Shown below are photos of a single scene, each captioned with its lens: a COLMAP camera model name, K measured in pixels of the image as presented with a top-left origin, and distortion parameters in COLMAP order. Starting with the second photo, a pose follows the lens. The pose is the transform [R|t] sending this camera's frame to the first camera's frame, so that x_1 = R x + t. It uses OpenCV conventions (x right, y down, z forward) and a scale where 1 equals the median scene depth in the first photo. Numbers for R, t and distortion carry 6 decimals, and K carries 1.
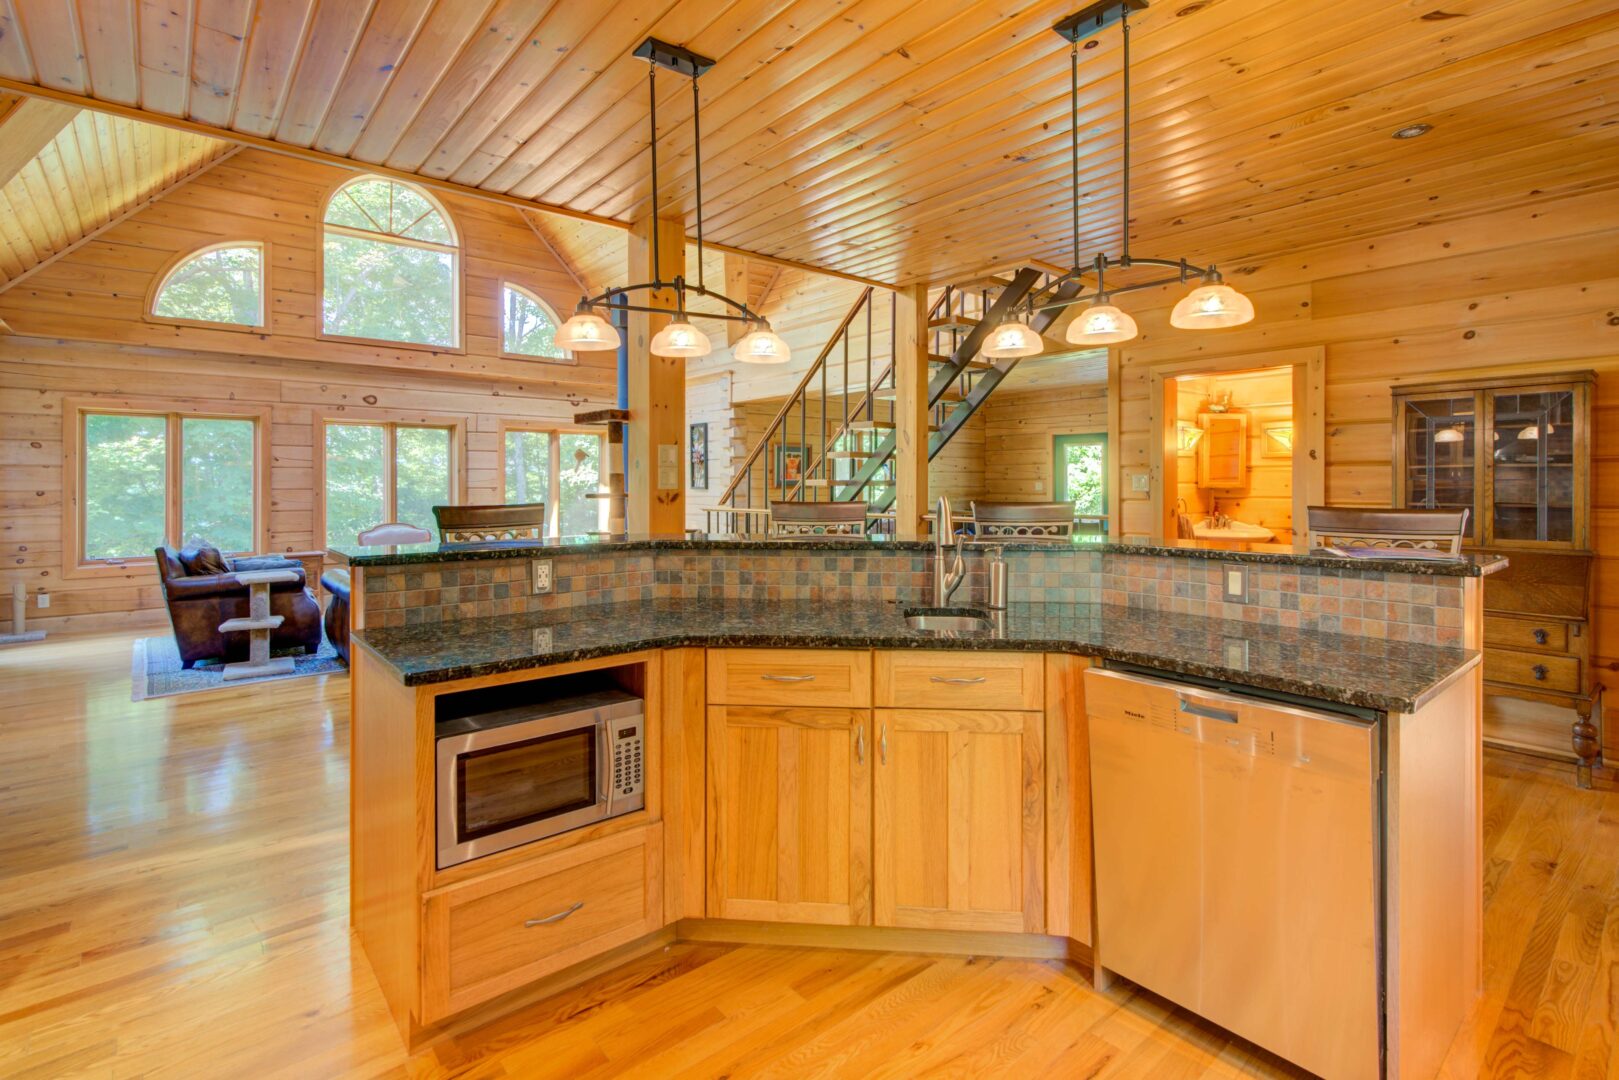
lens RADIAL K [[756.5, 0, 810.1], [0, 756.5, 483.1], [0, 0, 1]] dist [0.002105, 0.001271]
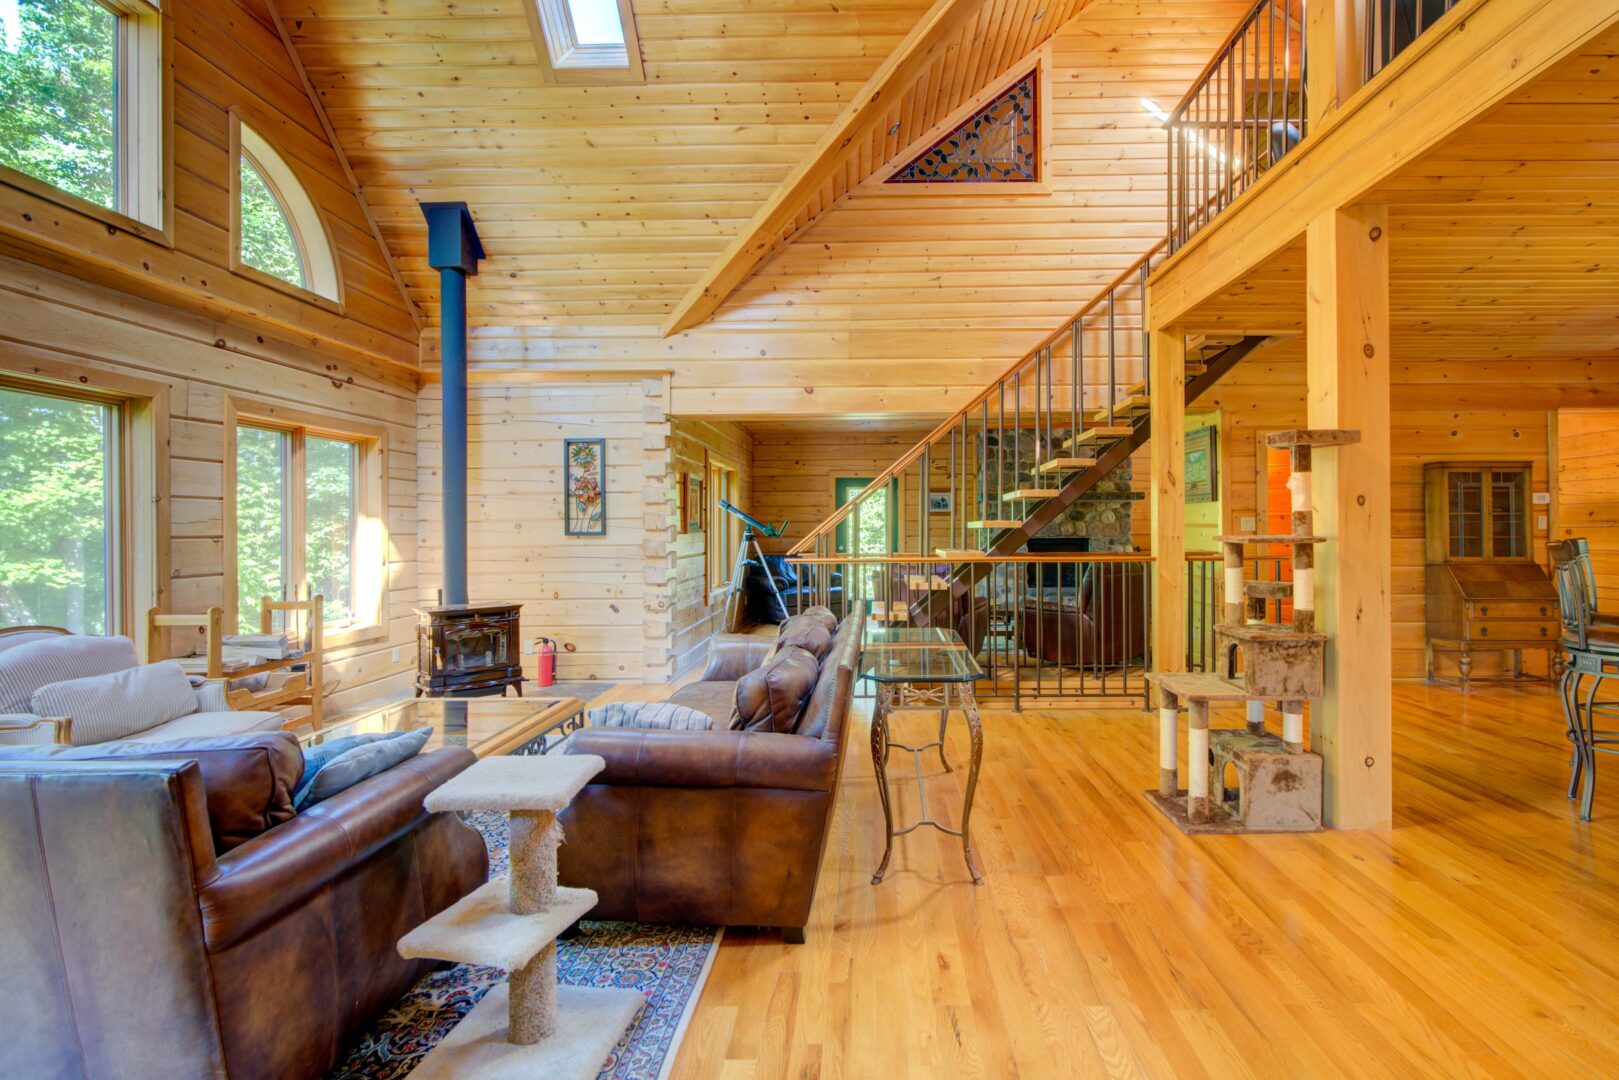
lens RADIAL K [[776.5, 0, 818.8], [0, 776.5, 524.3], [0, 0, 1]] dist [0.000033, 0.000425]
pose [[0.662110, 0.000493, 0.749406, -0.622802], [0.002559, 0.999992, -0.002918, 0.000941], [-0.749402, 0.003850, 0.662104, 0.444293]]
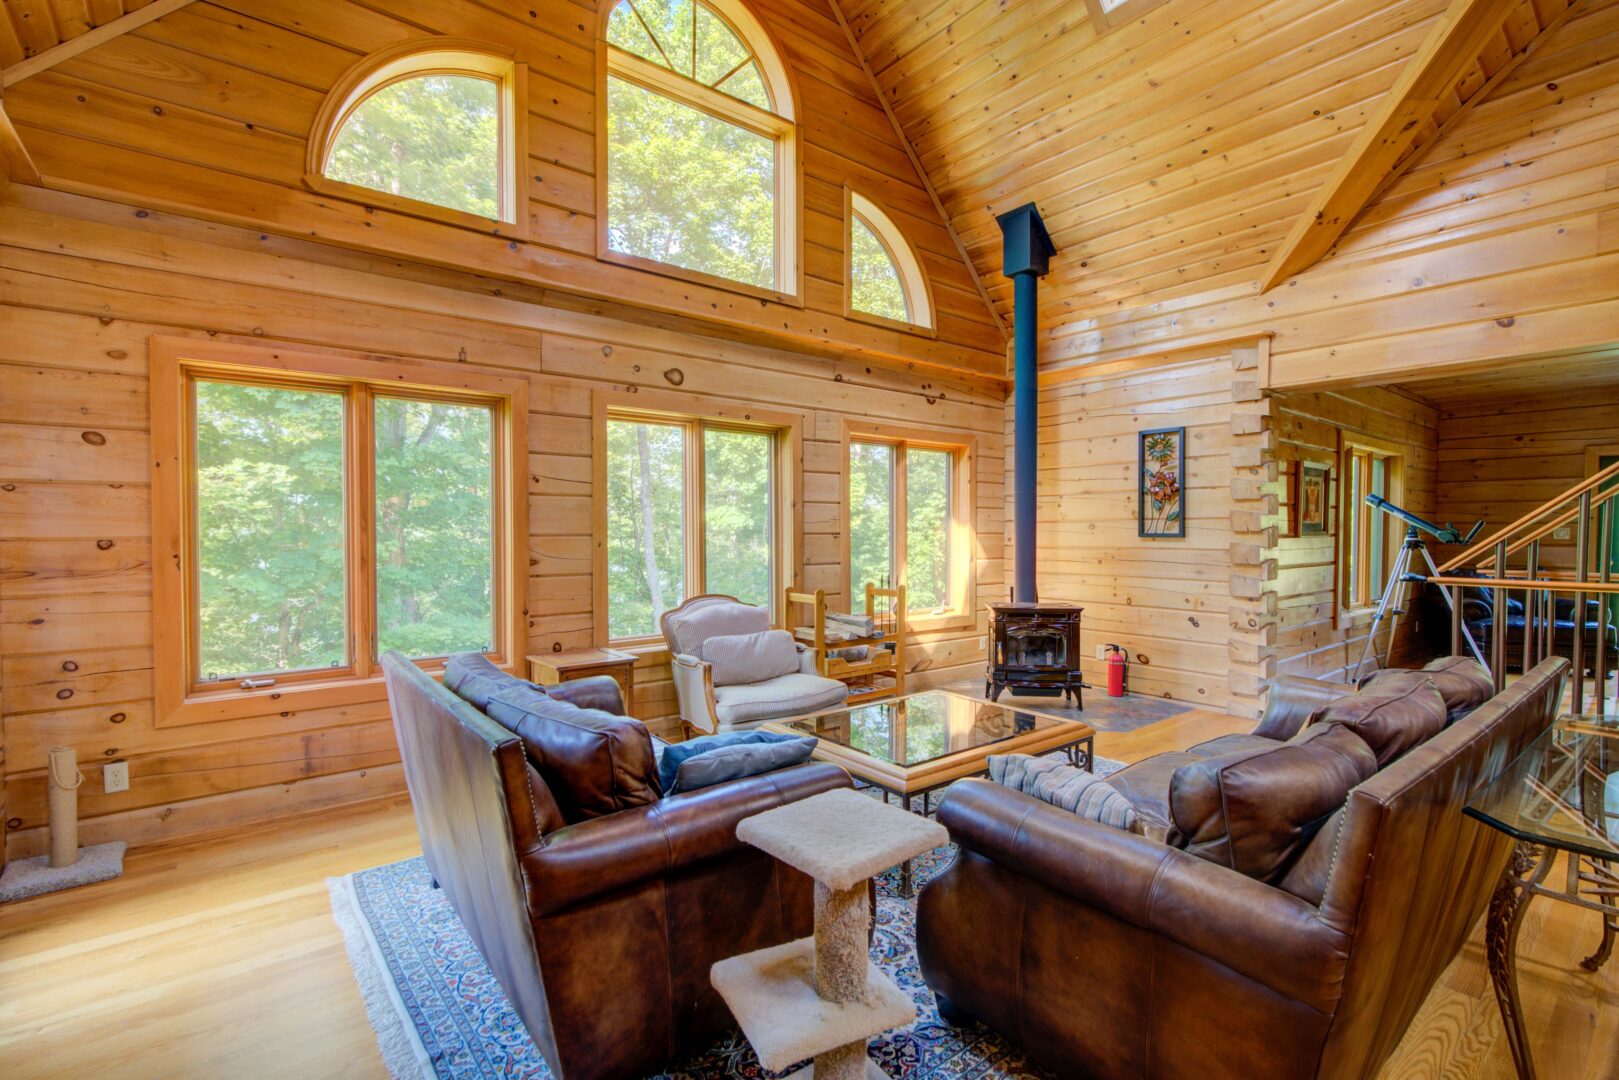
lens RADIAL K [[725.1, 0, 808.3], [0, 725.1, 544.4], [0, 0, 1]] dist [0.000131, 0.001156]
pose [[0.999938, 0.004432, 0.010177, -0.517751], [-0.004689, 0.999666, 0.025410, 0.000518], [-0.010061, -0.025456, 0.999625, 0.486258]]
